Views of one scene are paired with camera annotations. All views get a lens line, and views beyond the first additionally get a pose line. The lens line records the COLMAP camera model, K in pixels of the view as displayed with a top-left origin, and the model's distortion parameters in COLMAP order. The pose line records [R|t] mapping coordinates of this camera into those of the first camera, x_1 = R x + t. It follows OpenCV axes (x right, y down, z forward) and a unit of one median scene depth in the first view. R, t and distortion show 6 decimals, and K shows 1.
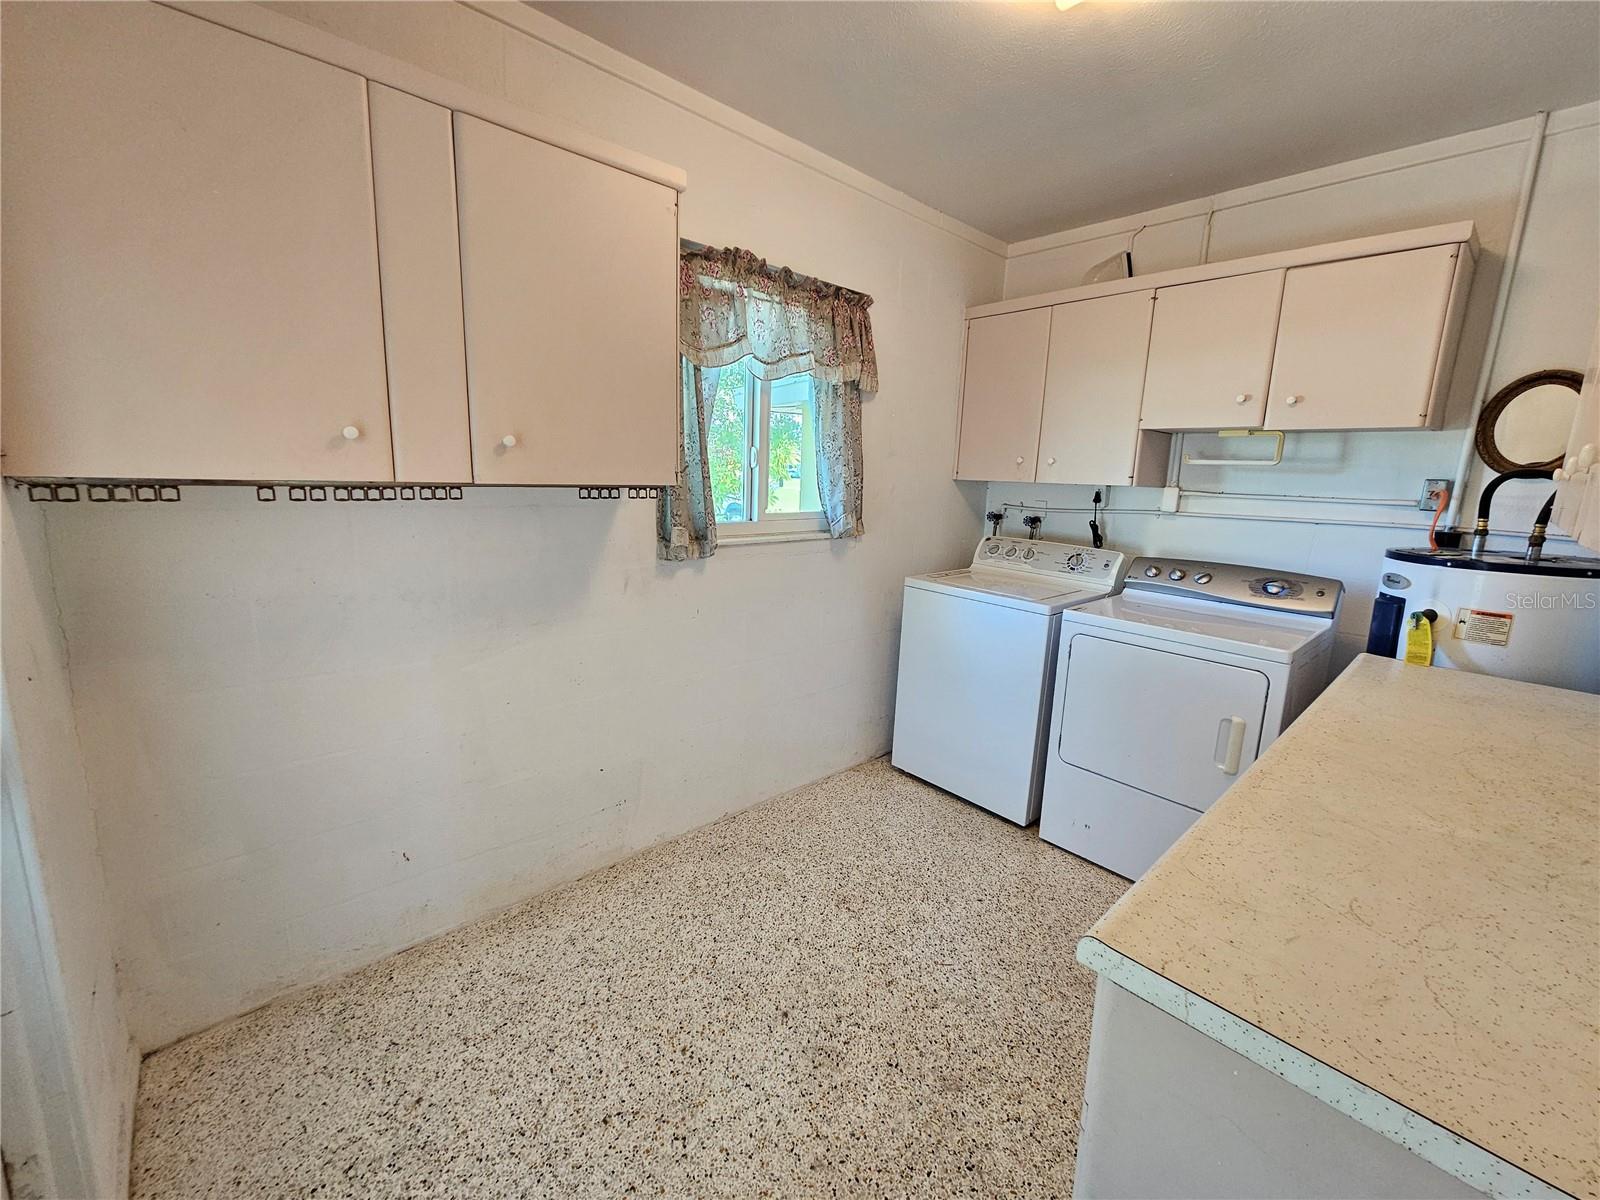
lens RADIAL K [[654.0, 0, 796.7], [0, 654.0, 594.7], [0, 0, 1]] dist [0.002386, -0.000388]
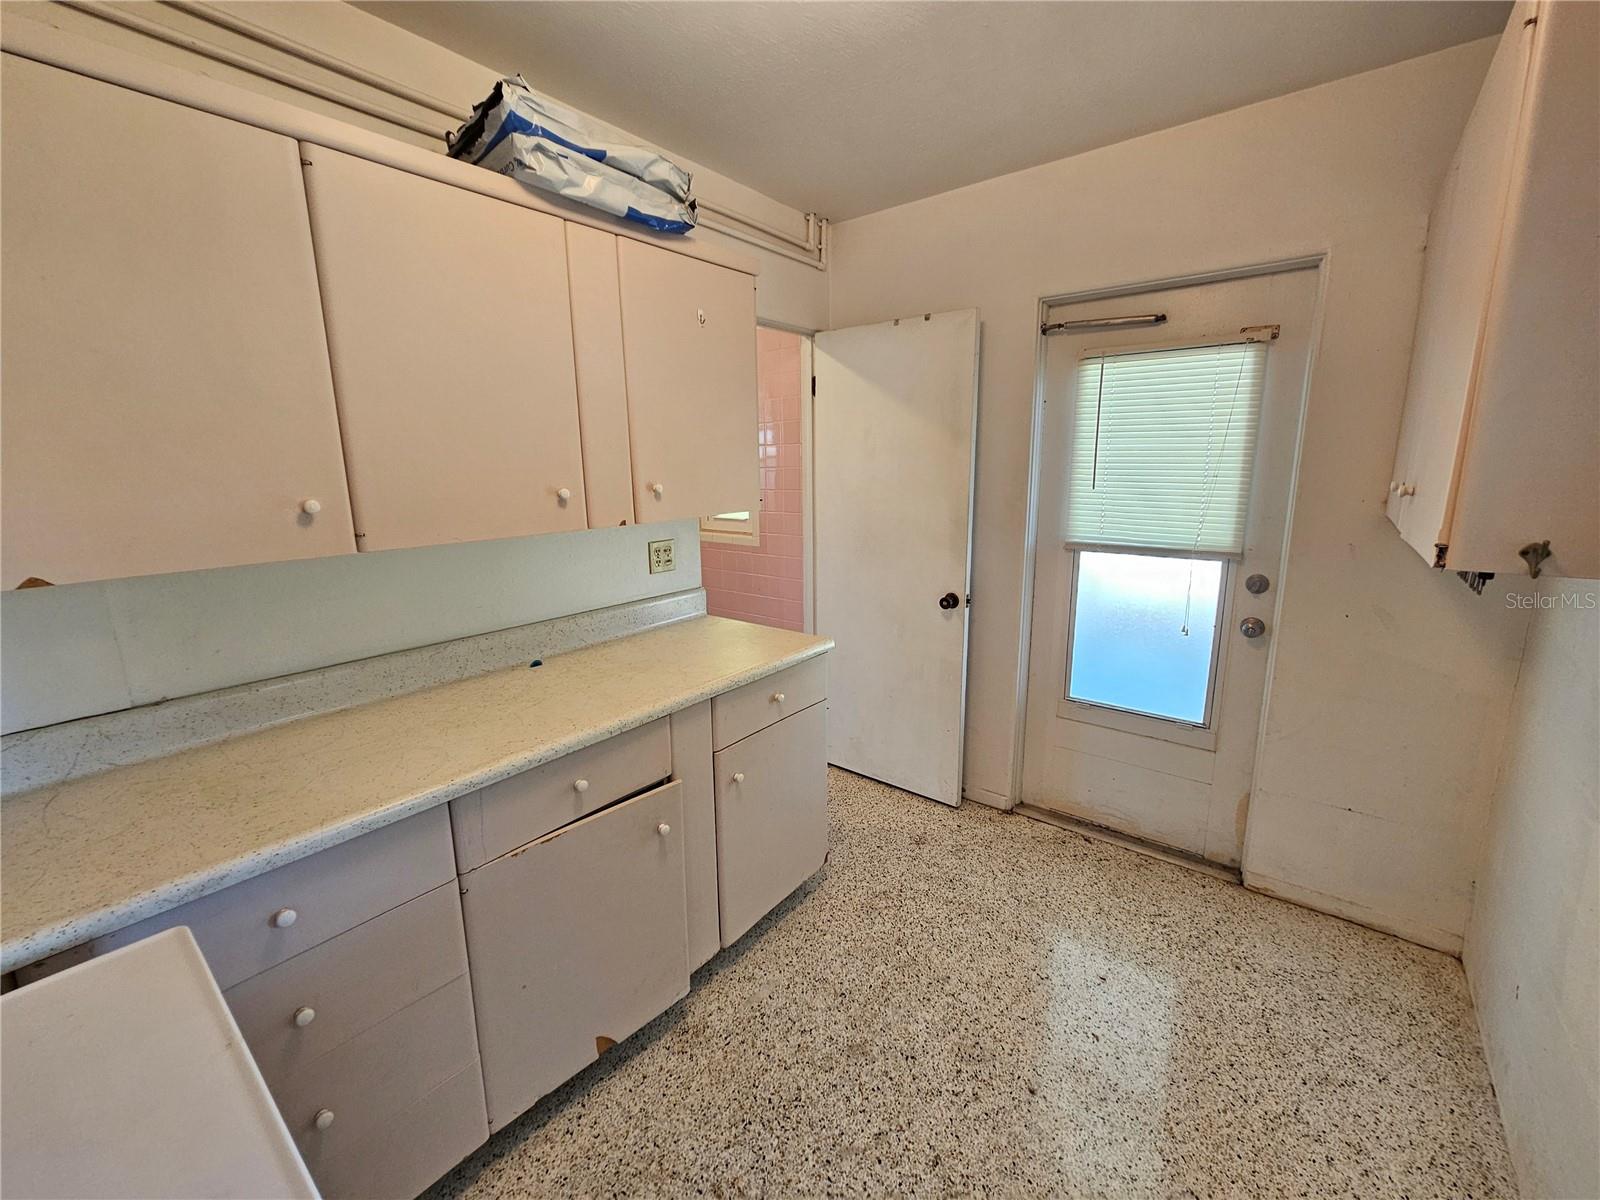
lens RADIAL K [[649.7, 0, 797.7], [0, 649.7, 592.6], [0, 0, 1]] dist [-0.000632, -0.000067]
pose [[-0.987254, 0.008390, -0.158929, 0.524740], [-0.050743, 0.929897, 0.364302, -0.392198], [0.150845, 0.367724, -0.917619, 1.779333]]
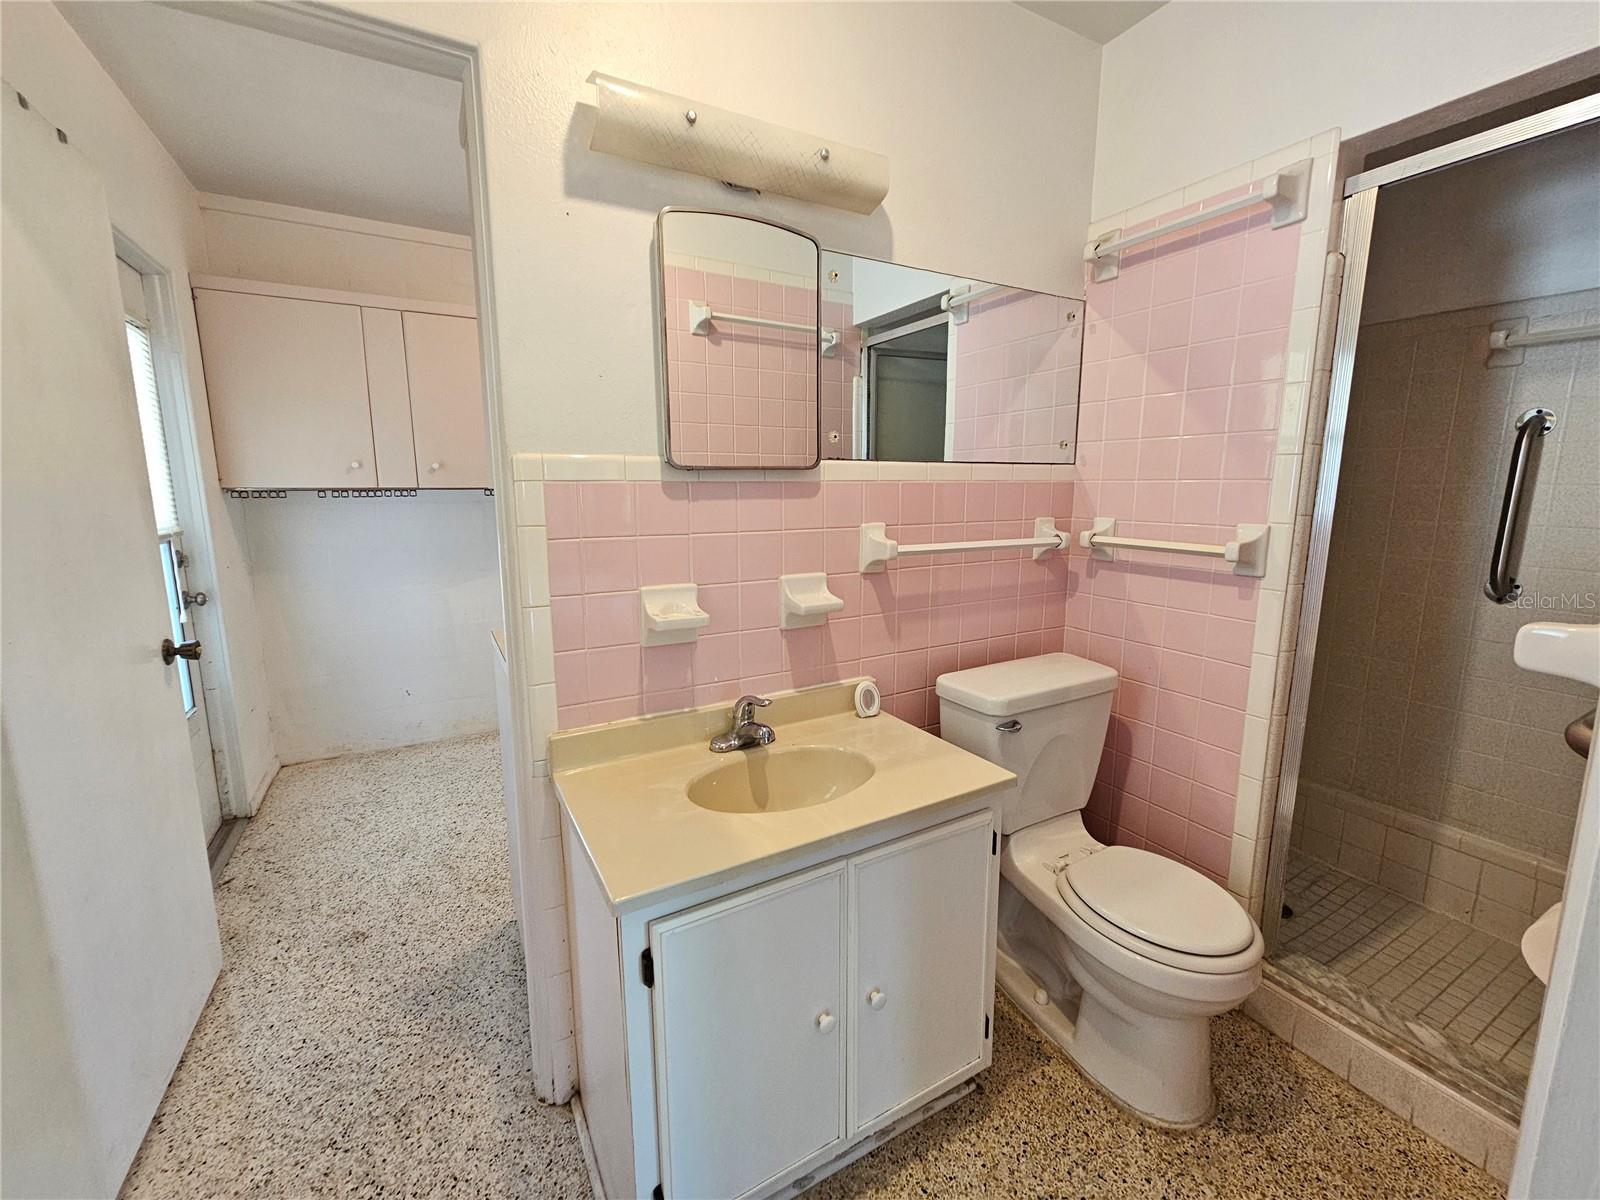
lens RADIAL K [[654.0, 0, 790.8], [0, 654.0, 591.4], [0, 0, 1]] dist [0.002386, -0.000388]
pose [[0.971437, 0.005123, -0.237244, 1.121490], [-0.010288, 0.999736, -0.020538, 0.181672], [0.237076, 0.022392, 0.971233, -0.683916]]
